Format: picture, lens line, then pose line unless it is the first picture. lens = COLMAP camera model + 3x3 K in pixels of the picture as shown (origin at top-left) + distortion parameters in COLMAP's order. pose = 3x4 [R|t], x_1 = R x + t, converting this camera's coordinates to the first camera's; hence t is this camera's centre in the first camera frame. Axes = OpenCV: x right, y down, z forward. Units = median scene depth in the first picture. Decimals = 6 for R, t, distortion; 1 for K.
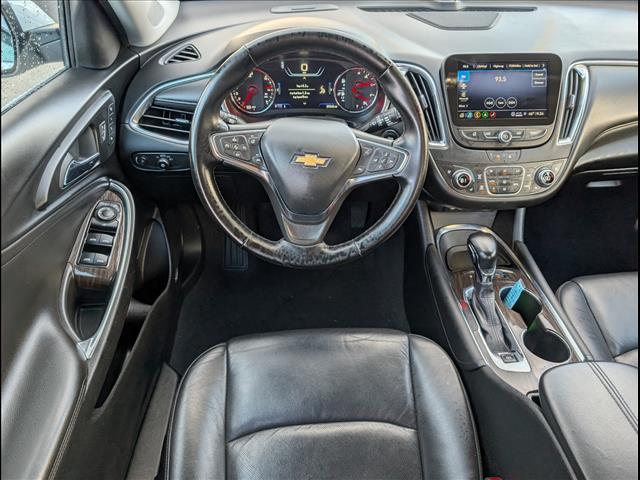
lens RADIAL K [[454.8, 0, 320.0], [0, 454.8, 240.0], [0, 0, 1]] dist [0.000616, 0.003307]
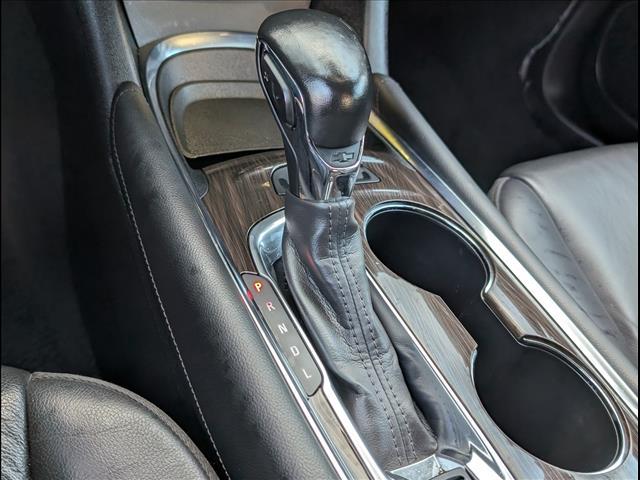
lens RADIAL K [[454.8, 0, 320.0], [0, 454.8, 240.0], [0, 0, 1]] dist [0.000616, 0.003307]
pose [[0.861285, -0.137820, 0.489074, 0.221474], [0.037756, 0.977211, 0.208885, 0.058944], [-0.506717, -0.161444, 0.846861, 0.764633]]
